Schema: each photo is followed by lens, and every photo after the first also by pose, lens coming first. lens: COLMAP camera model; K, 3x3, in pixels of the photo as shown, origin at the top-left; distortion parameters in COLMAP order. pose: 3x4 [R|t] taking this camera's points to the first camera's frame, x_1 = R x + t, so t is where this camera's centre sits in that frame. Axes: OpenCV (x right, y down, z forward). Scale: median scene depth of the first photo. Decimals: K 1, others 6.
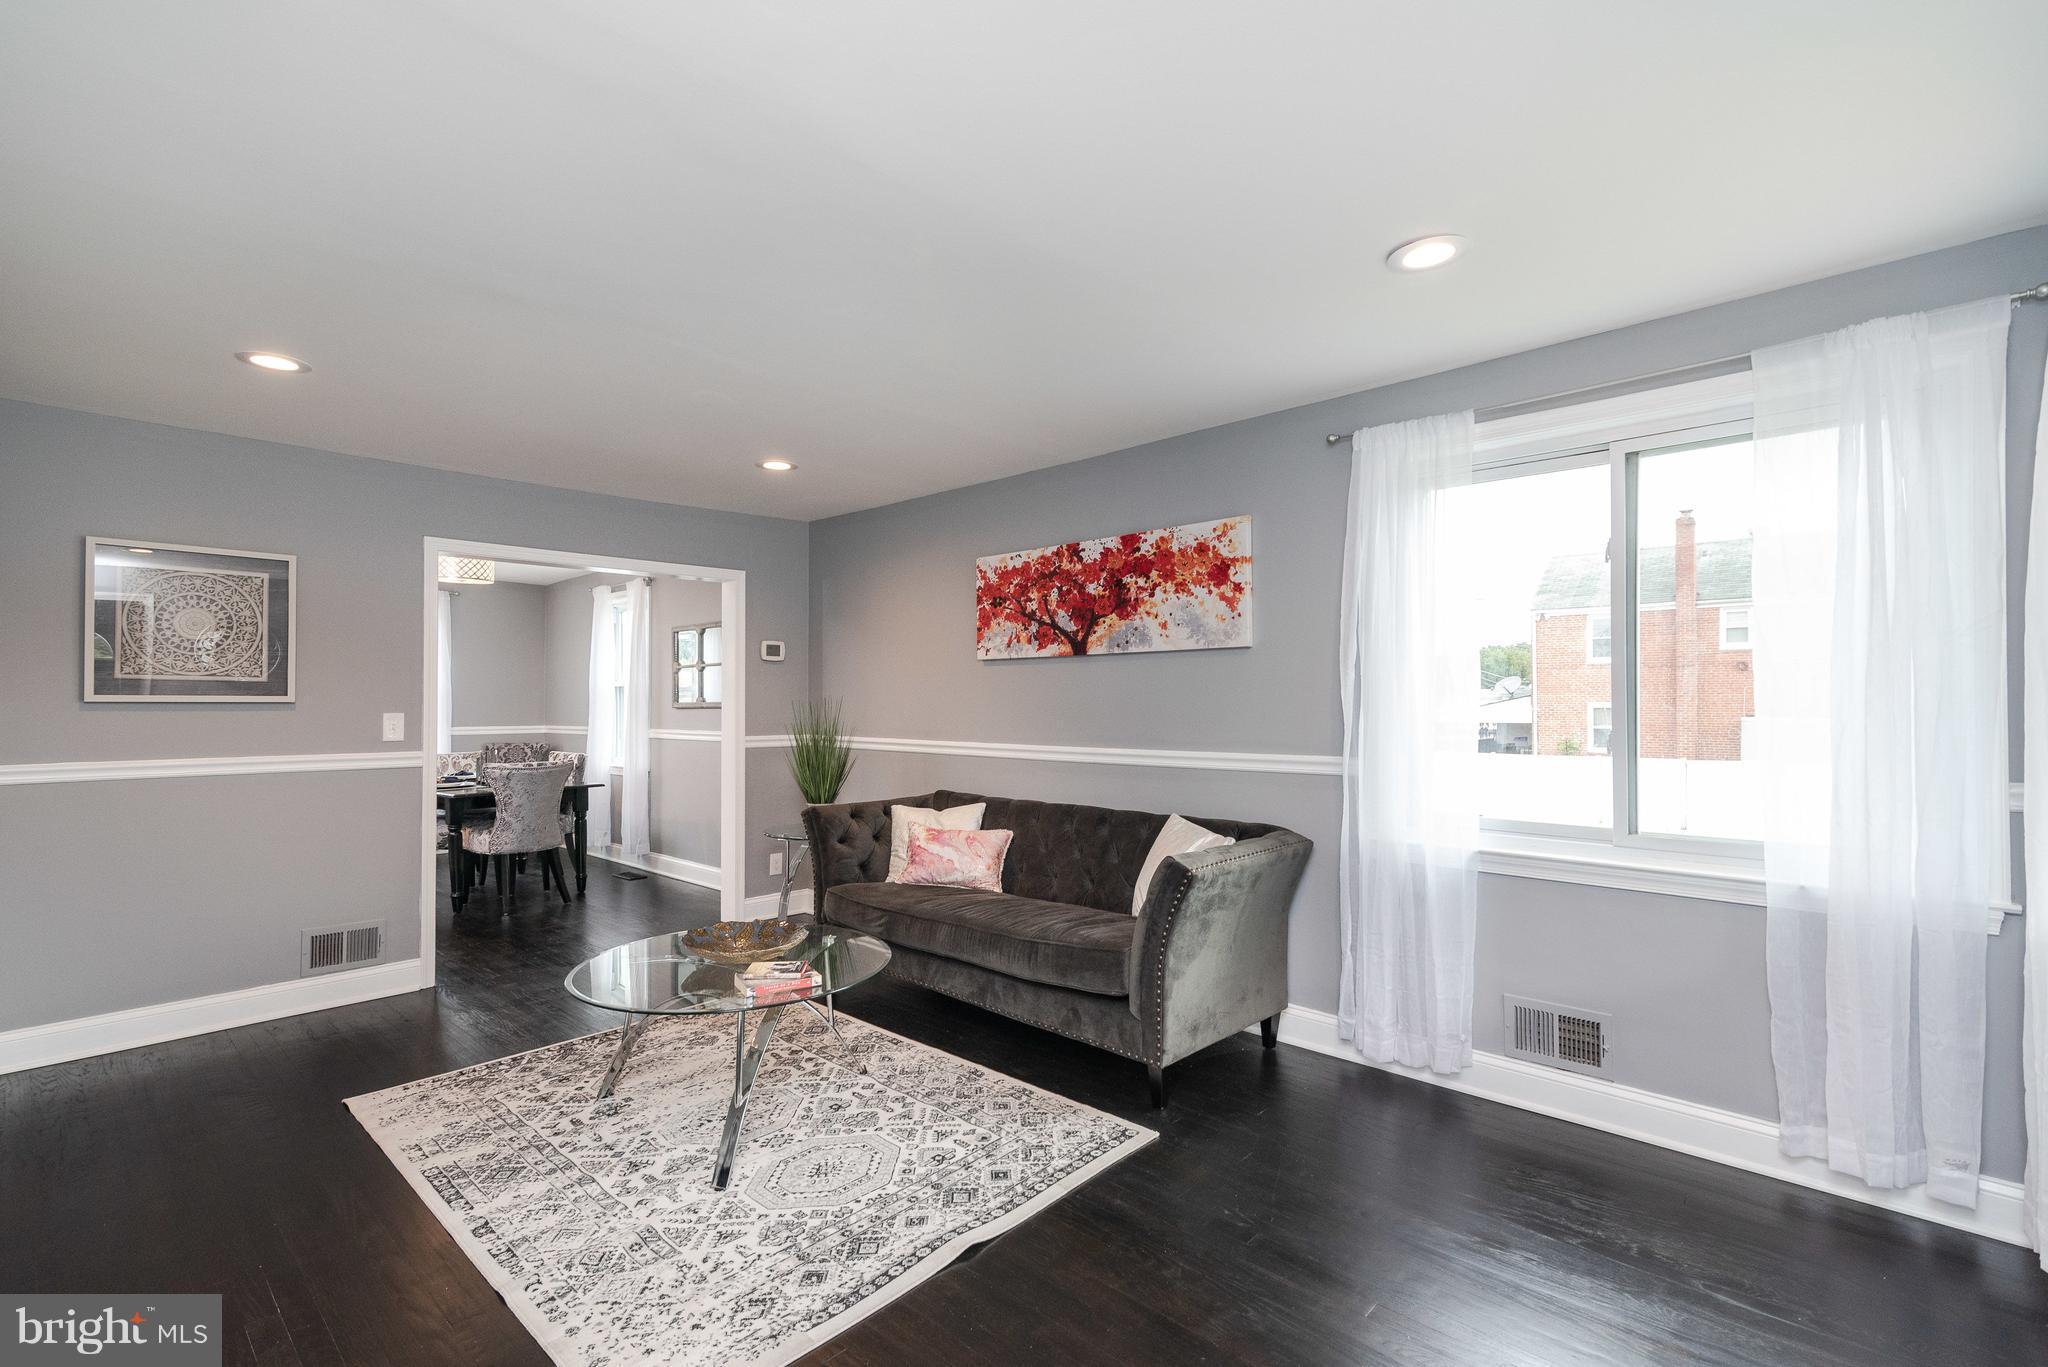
lens RADIAL K [[931.6, 0, 1024.2], [0, 931.6, 692.4], [0, 0, 1]] dist [0.023839, -0.000061]
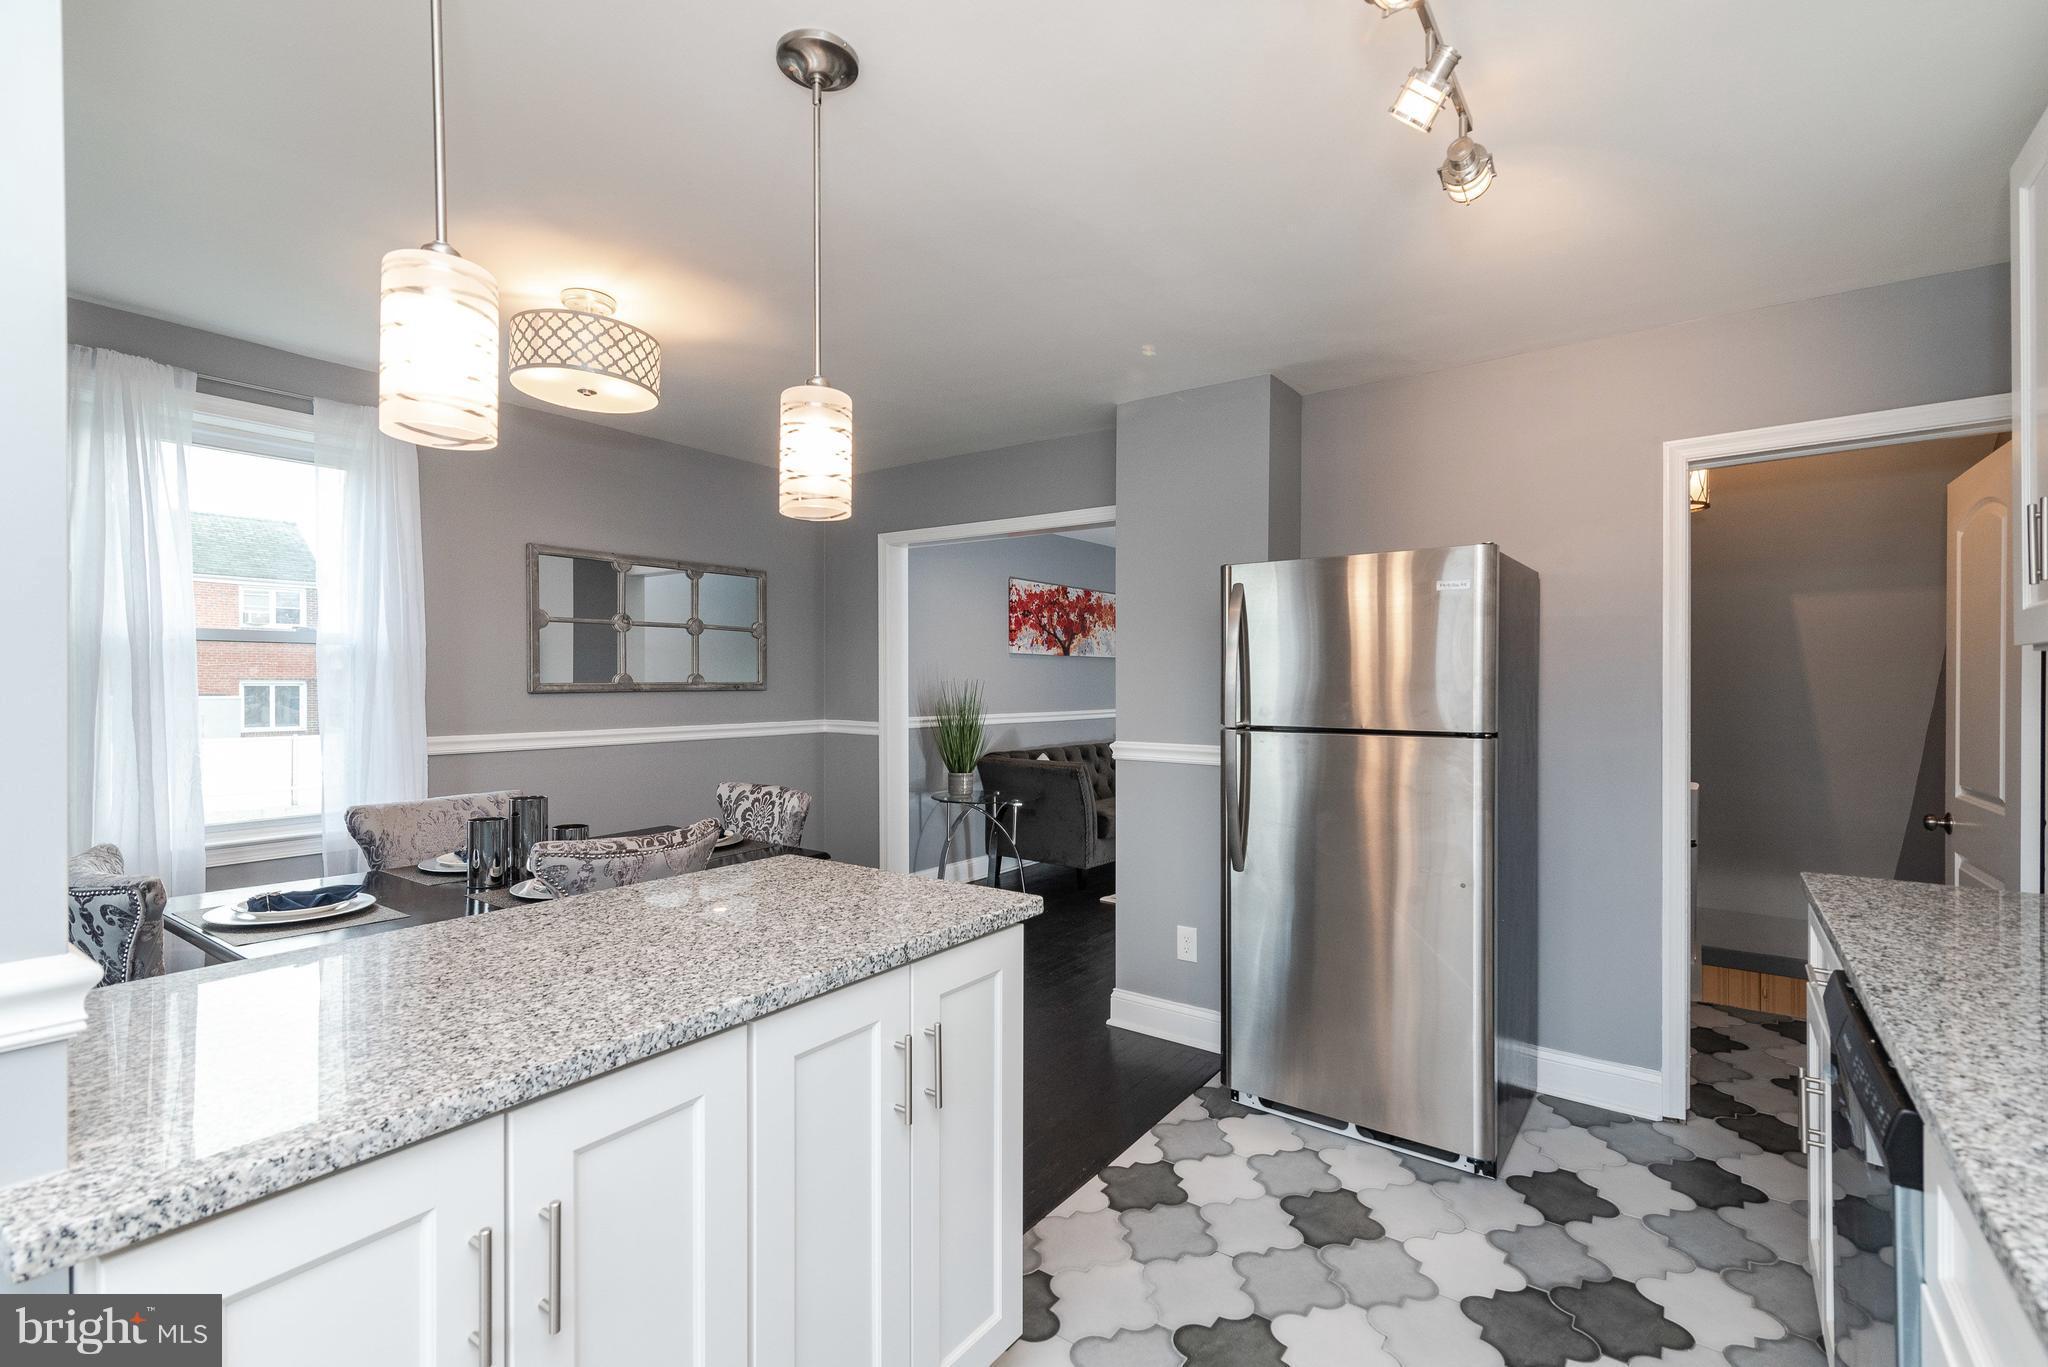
lens RADIAL K [[922.4, 0, 1014.5], [0, 922.4, 690.5], [0, 0, 1]] dist [0.012609, -0.000248]
pose [[-0.116509, -0.007999, 0.993157, -1.662193], [-0.014759, 0.999871, 0.006322, 0.013747], [-0.993080, -0.013922, -0.116612, 1.370008]]
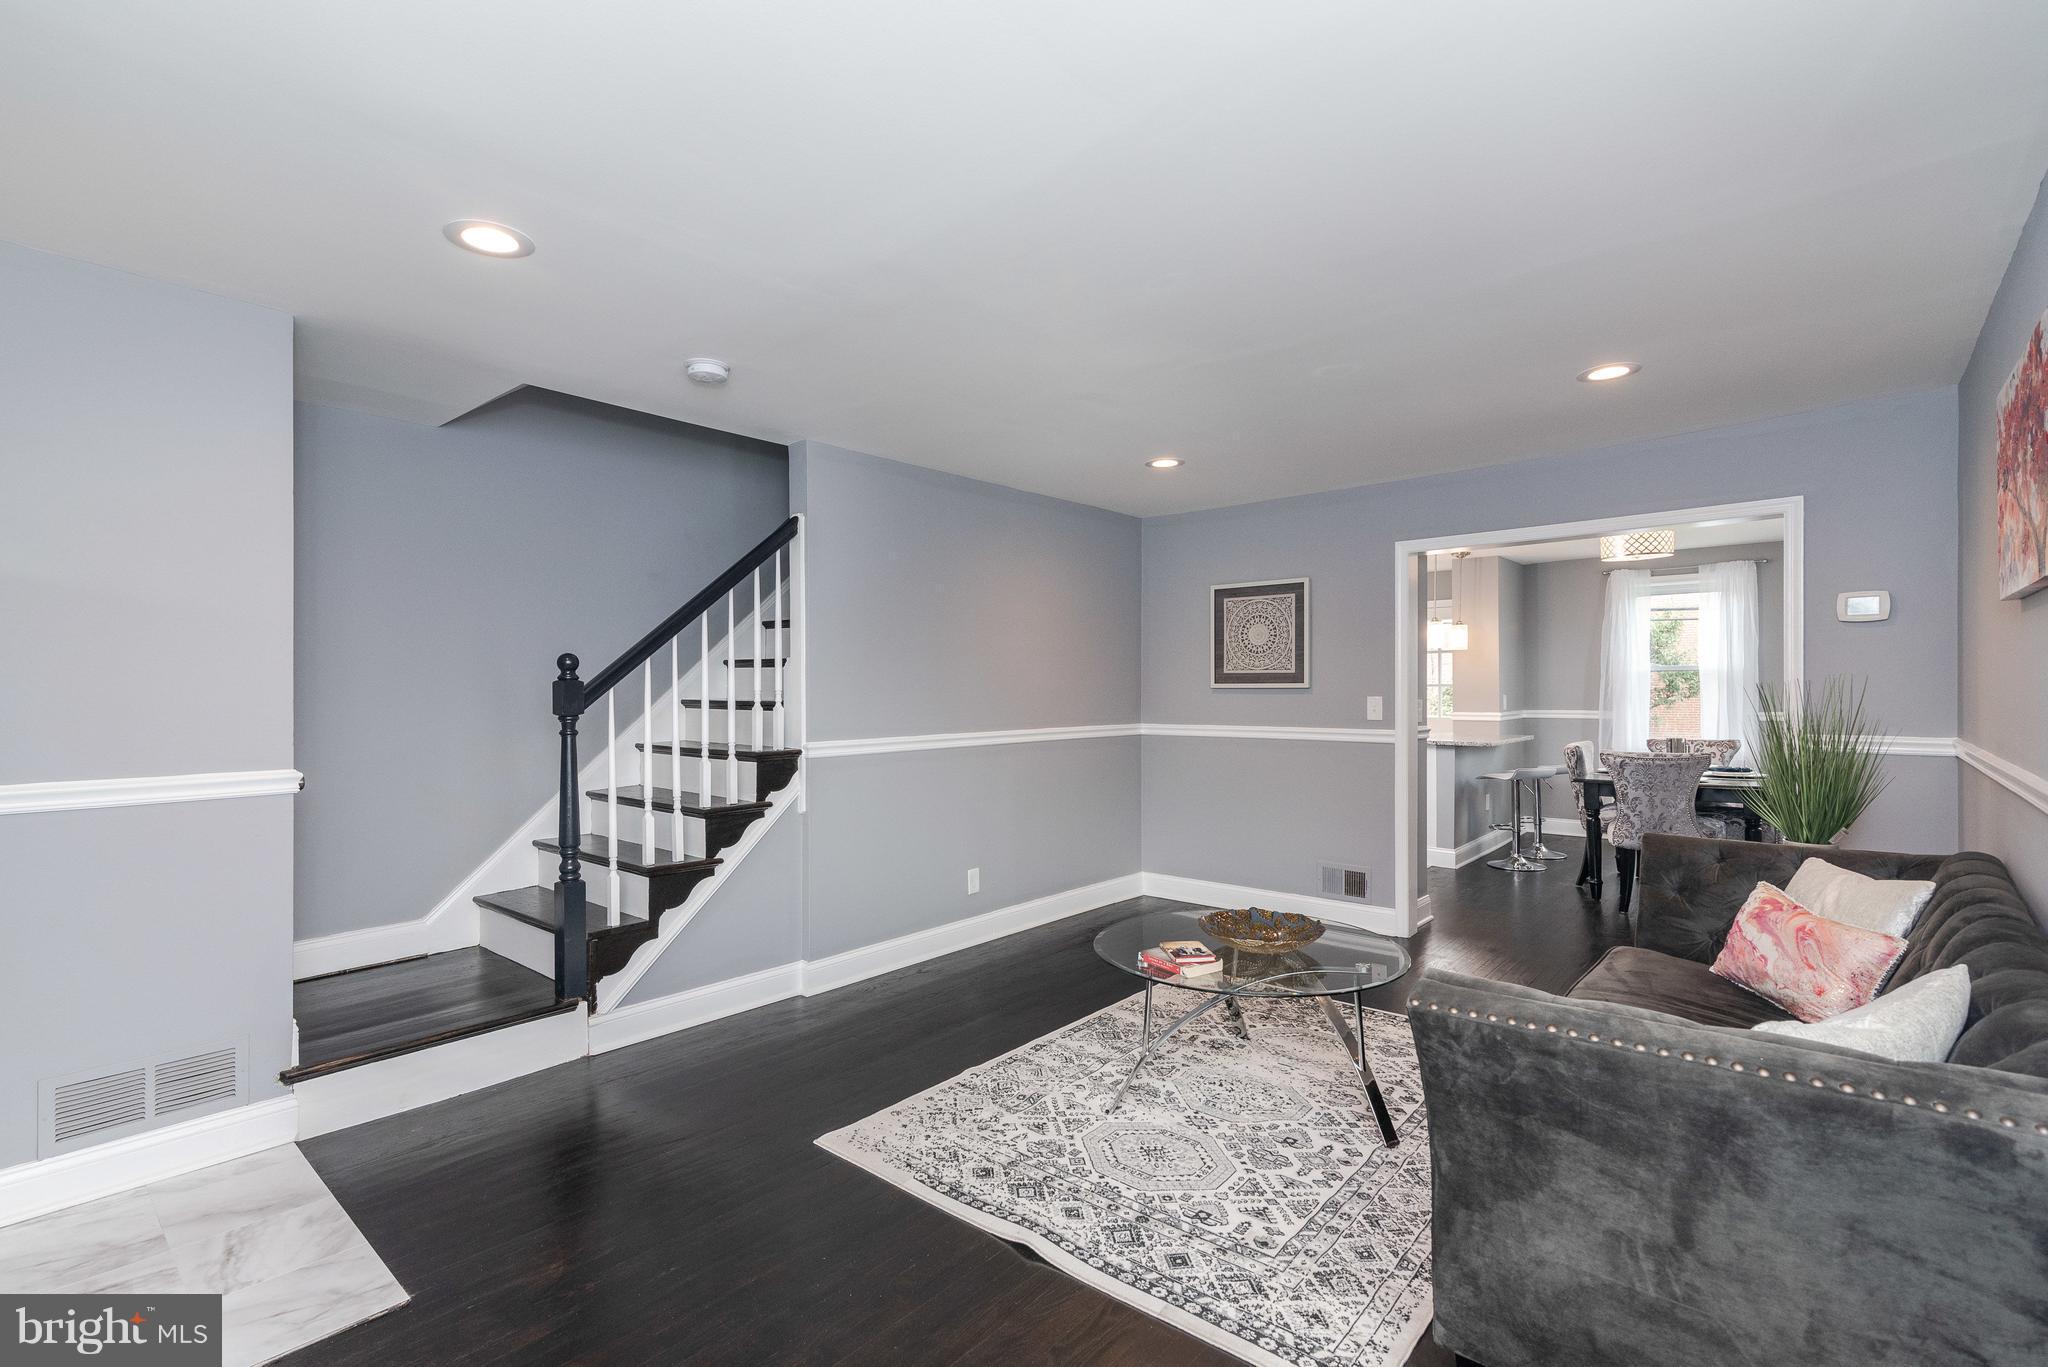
lens RADIAL K [[931.6, 0, 1024.2], [0, 931.6, 692.4], [0, 0, 1]] dist [0.023839, -0.000061]
pose [[0.041069, 0.004369, -0.999147, 0.516729], [0.016736, 0.999847, 0.005060, 0.004148], [0.999016, -0.016929, 0.040990, 0.543501]]
